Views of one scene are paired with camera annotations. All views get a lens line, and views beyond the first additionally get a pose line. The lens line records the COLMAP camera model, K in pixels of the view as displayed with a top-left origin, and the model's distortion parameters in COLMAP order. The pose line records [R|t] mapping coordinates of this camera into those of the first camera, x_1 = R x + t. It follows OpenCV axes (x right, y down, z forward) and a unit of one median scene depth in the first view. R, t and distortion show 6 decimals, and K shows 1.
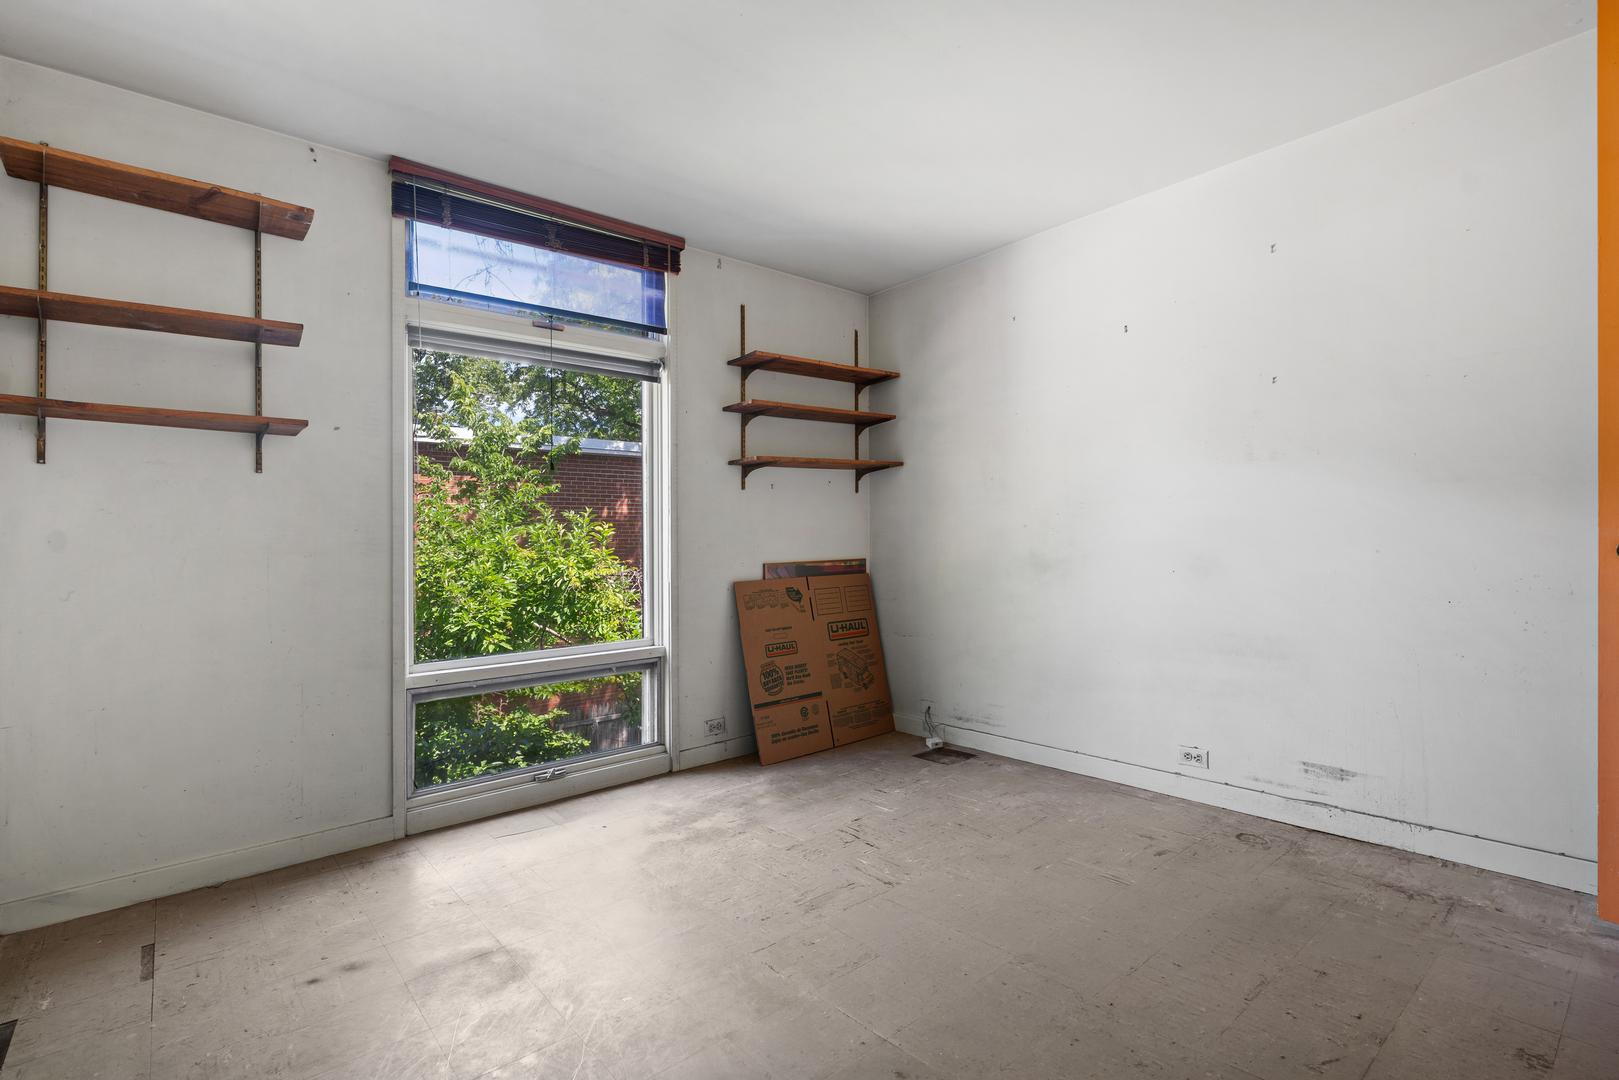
lens RADIAL K [[752.3, 0, 811.5], [0, 752.3, 532.6], [0, 0, 1]] dist [-0.004835, 0.001577]
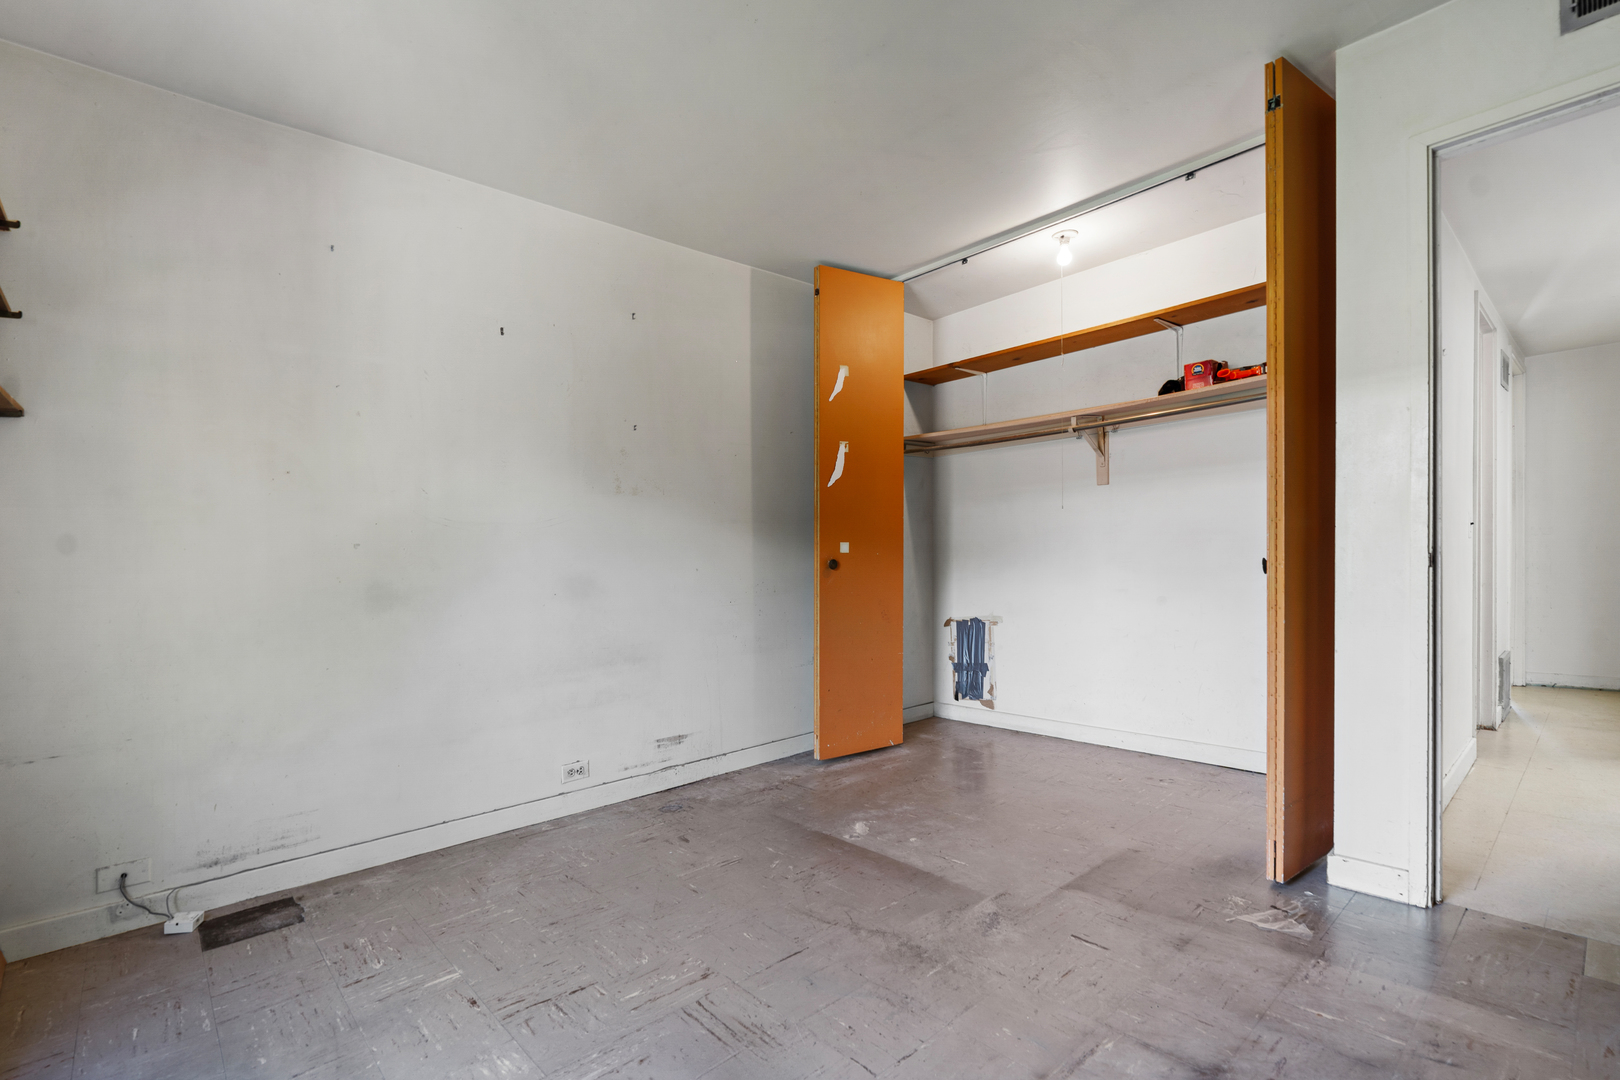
lens RADIAL K [[752.8, 0, 820.6], [0, 752.8, 583.3], [0, 0, 1]] dist [-0.004835, 0.001577]
pose [[-0.037408, -0.015021, 0.999187, -0.578555], [0.013523, 0.999788, 0.015537, 0.028393], [-0.999209, 0.014094, -0.037197, 0.741145]]
